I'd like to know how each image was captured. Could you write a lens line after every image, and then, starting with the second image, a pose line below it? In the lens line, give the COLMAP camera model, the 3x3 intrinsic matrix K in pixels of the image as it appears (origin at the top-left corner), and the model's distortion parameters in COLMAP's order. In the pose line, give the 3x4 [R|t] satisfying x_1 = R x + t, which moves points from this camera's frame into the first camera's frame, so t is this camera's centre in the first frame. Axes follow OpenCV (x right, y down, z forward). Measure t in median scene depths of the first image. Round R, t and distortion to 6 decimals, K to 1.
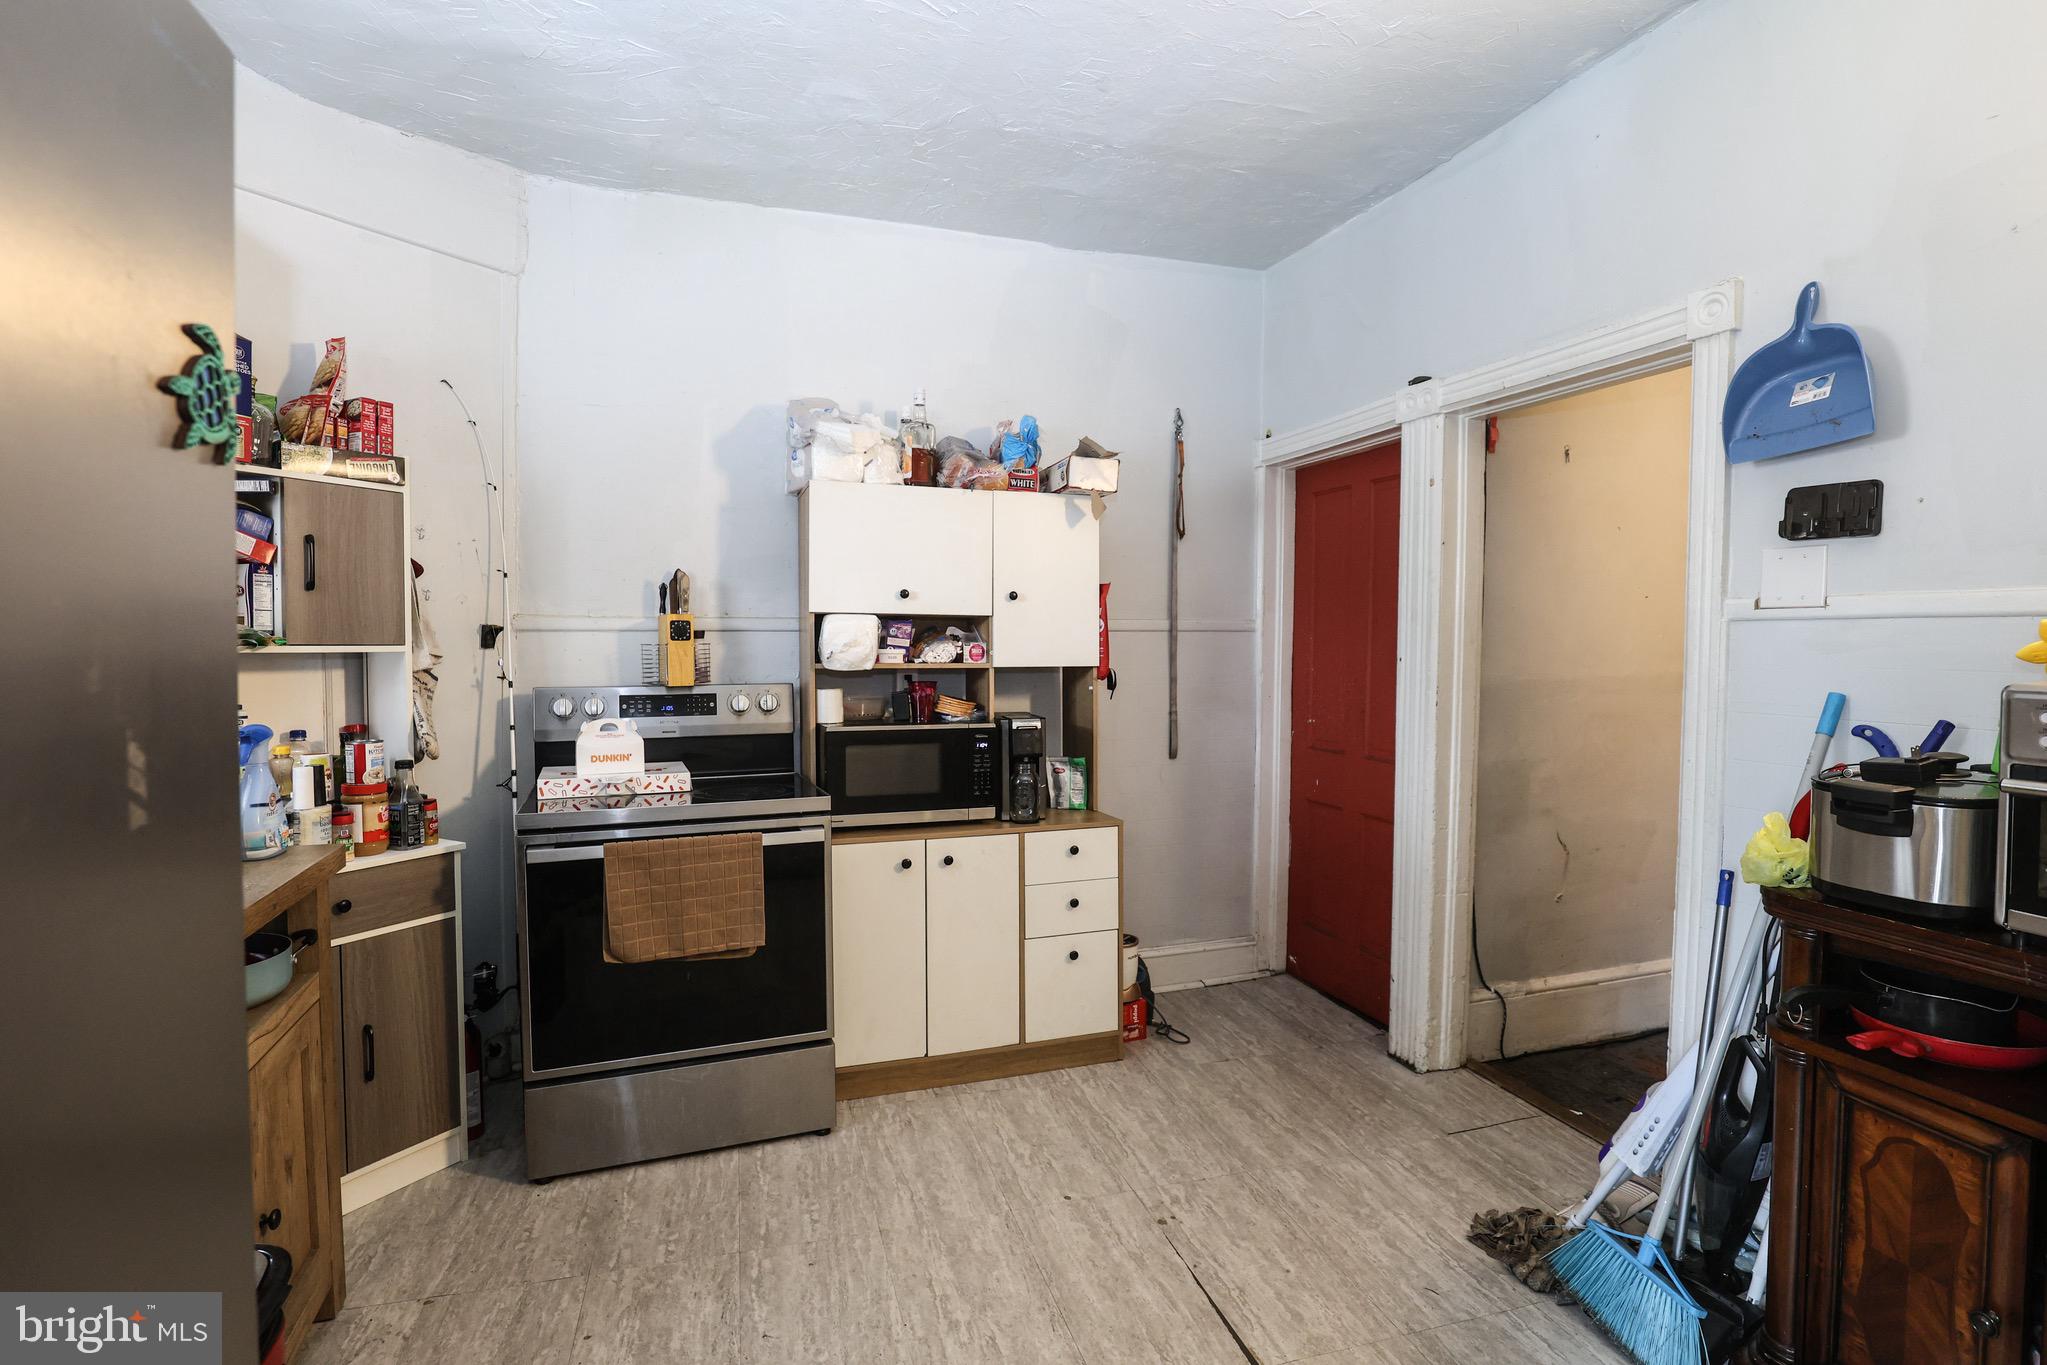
lens RADIAL K [[935.9, 0, 1024.5], [0, 935.9, 680.4], [0, 0, 1]] dist [-0.028710, 0.001926]
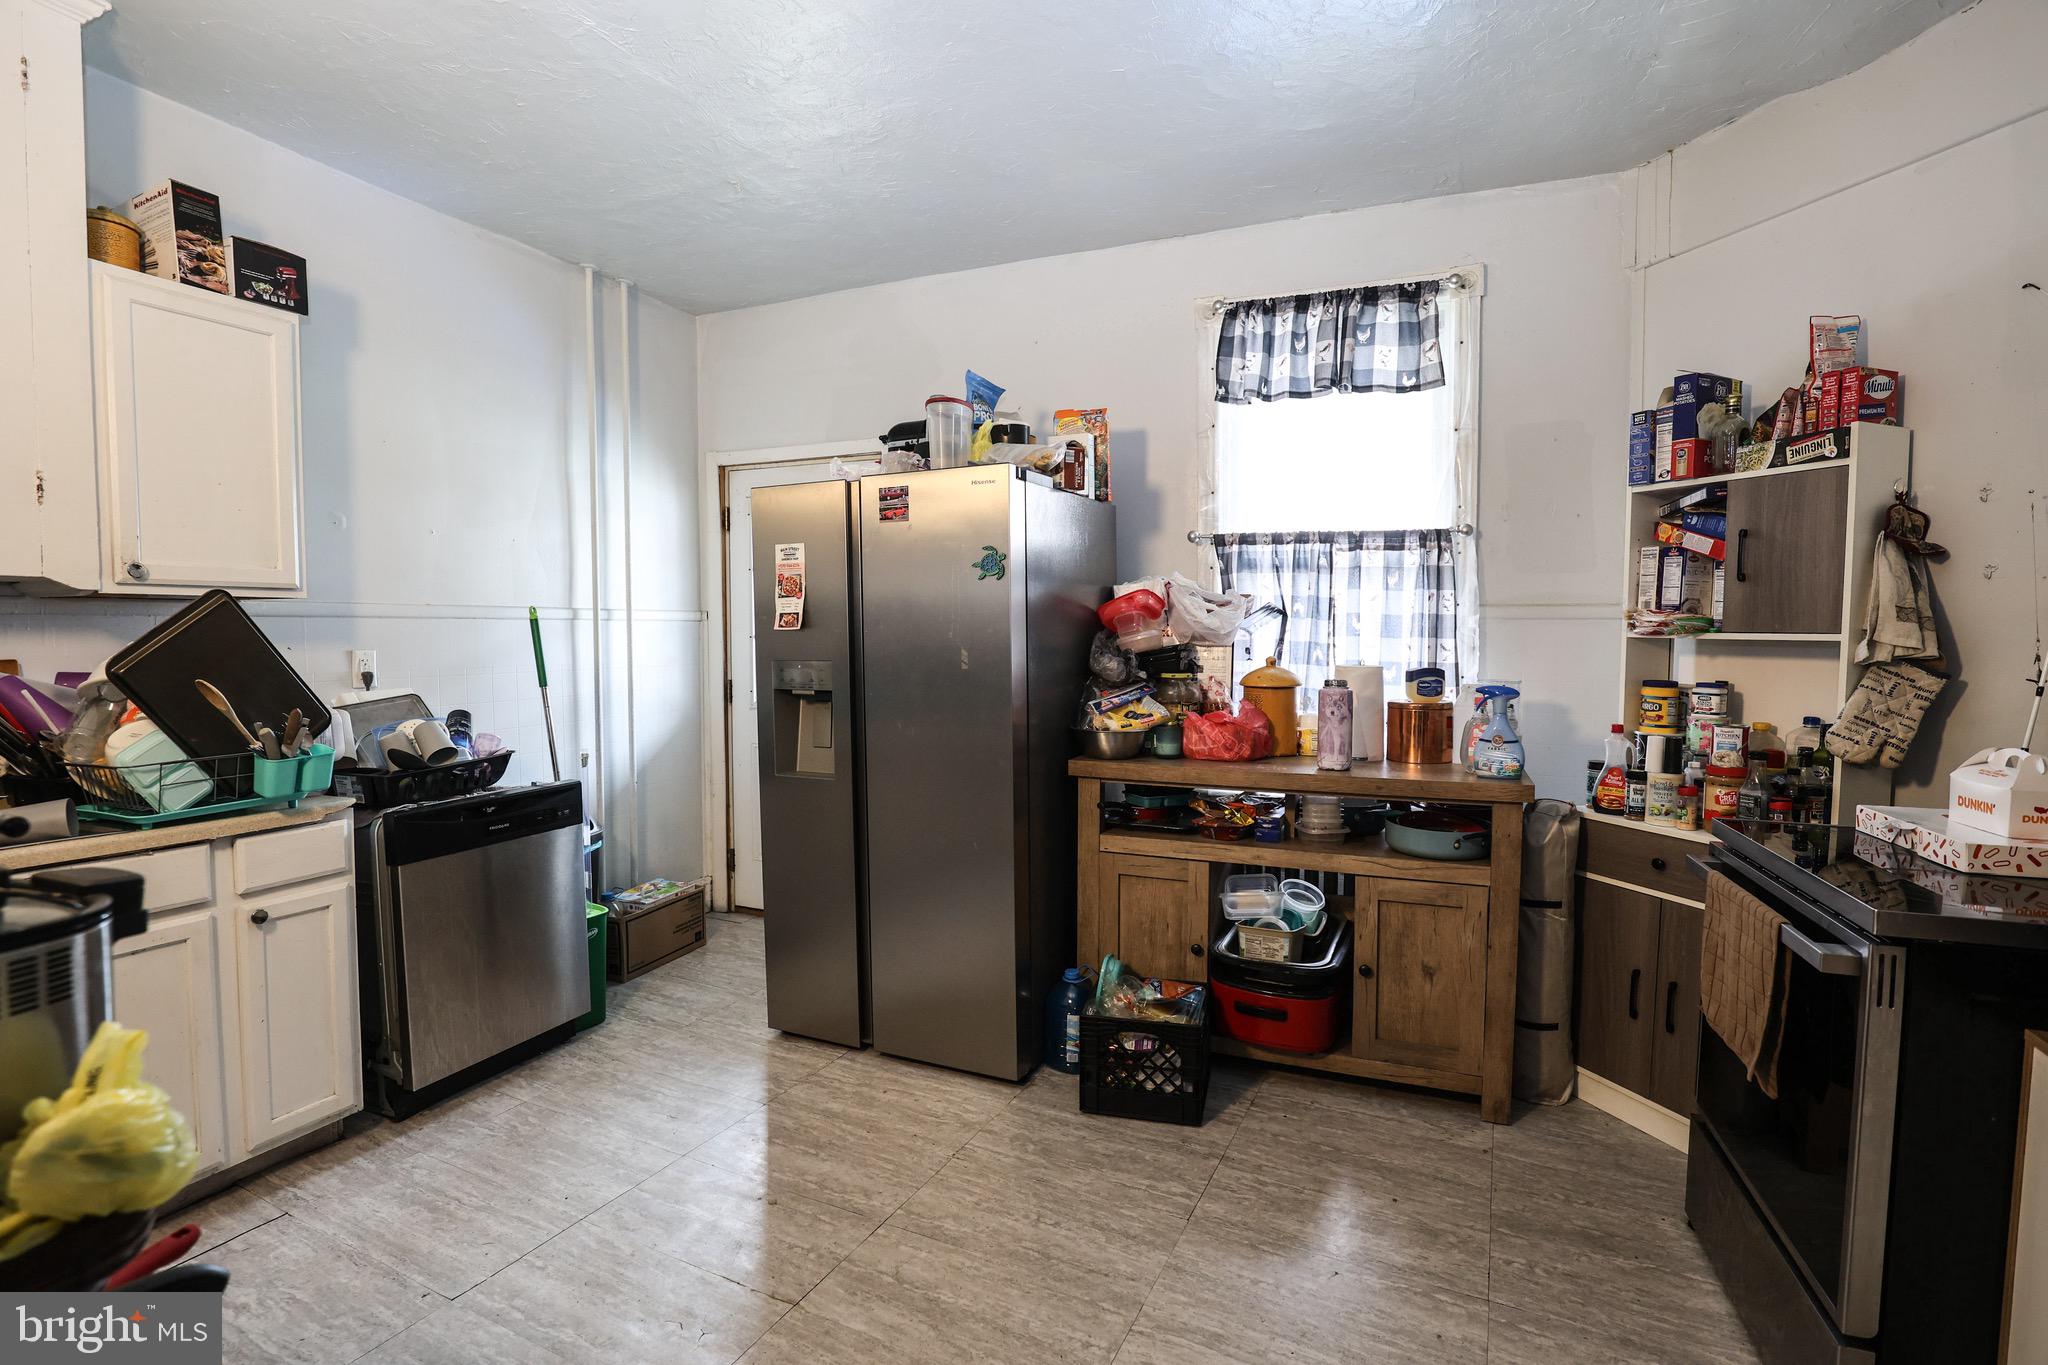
lens RADIAL K [[936.4, 0, 1023.5], [0, 936.4, 677.8], [0, 0, 1]] dist [-0.028710, 0.001926]
pose [[-0.659259, 0.034644, -0.751117, 0.594268], [-0.033979, 0.996545, 0.075787, -0.039626], [0.751148, 0.075485, -0.655804, 1.100596]]
